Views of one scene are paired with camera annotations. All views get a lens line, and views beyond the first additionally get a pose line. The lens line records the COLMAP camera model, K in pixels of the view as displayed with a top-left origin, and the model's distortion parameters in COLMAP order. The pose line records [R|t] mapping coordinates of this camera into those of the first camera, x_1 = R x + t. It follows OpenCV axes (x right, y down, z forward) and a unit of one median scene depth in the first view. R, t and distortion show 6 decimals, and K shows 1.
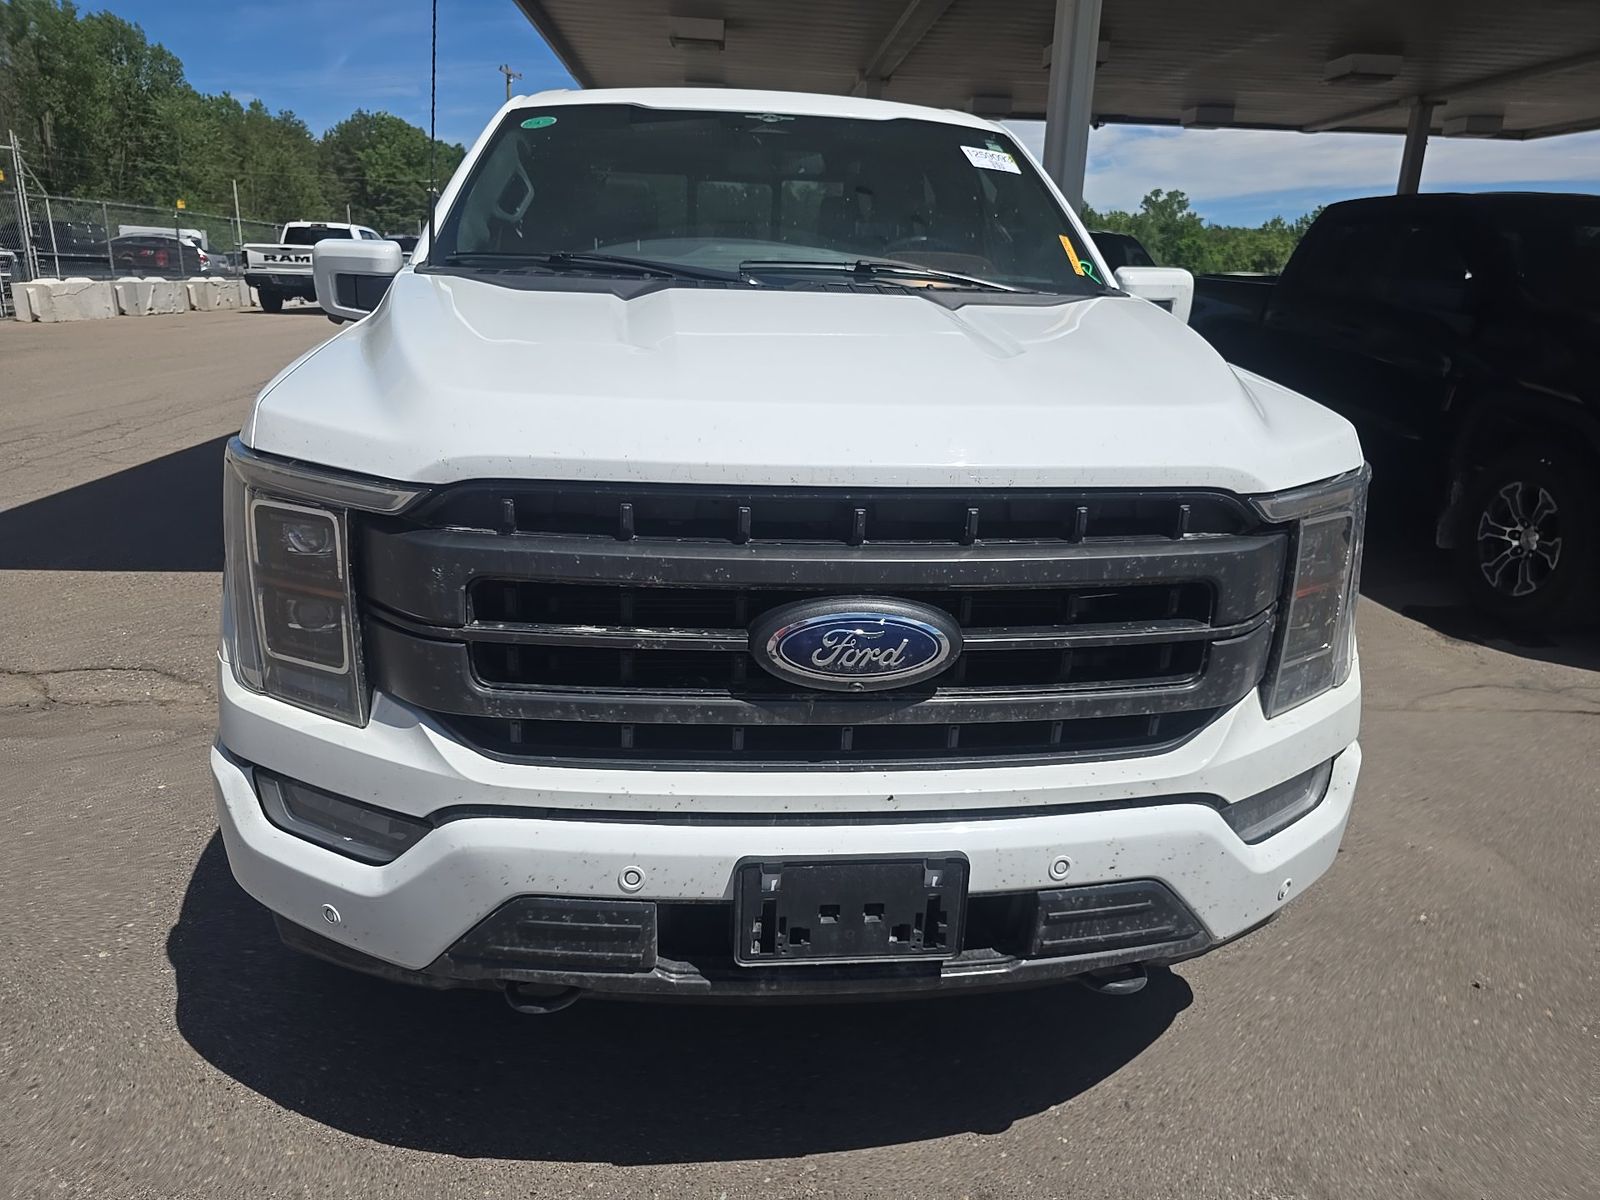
lens RADIAL K [[1106.5, 0, 800.7], [0, 1106.5, 594.9], [0, 0, 1]] dist [0.049269, -0.047888]
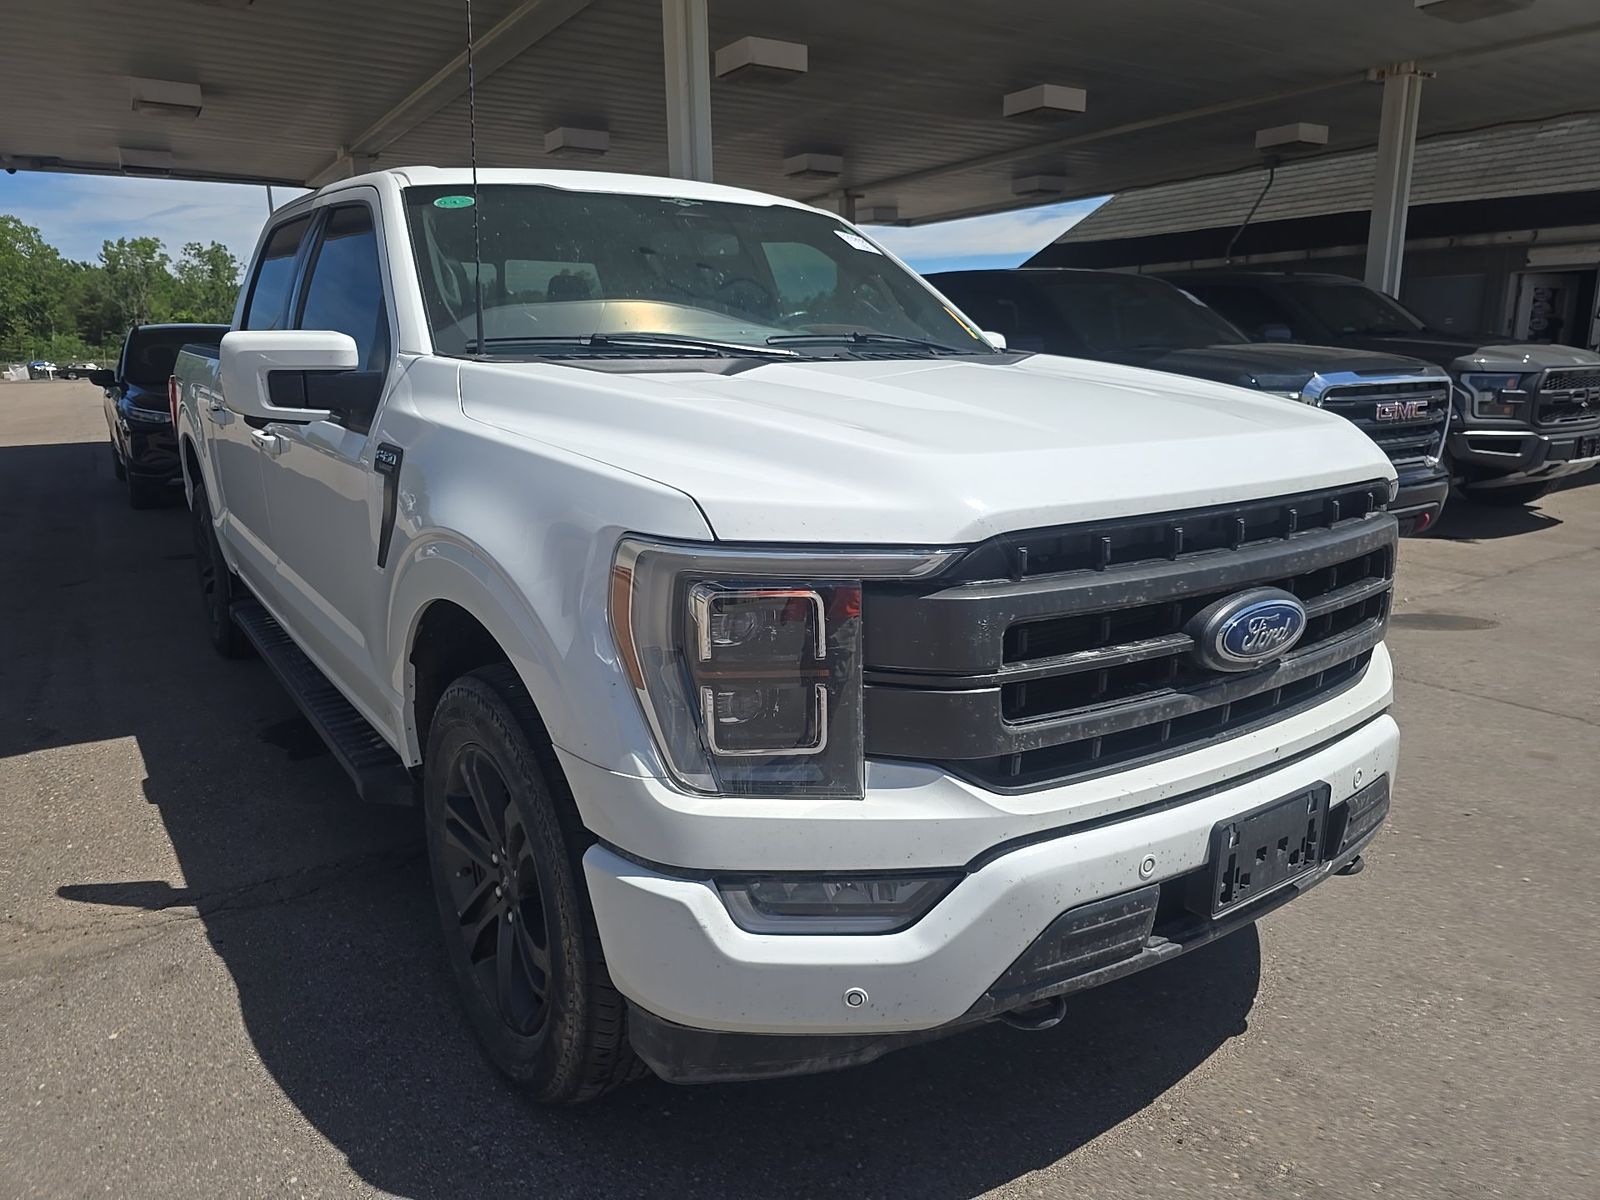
lens RADIAL K [[1106.5, 0, 803.0], [0, 1106.5, 597.9], [0, 0, 1]] dist [0.049269, -0.047888]
pose [[0.870895, -0.147439, 0.468831, -0.926897], [0.175424, 0.984358, -0.016302, -0.055089], [-0.459094, 0.096442, 0.883137, 0.133042]]
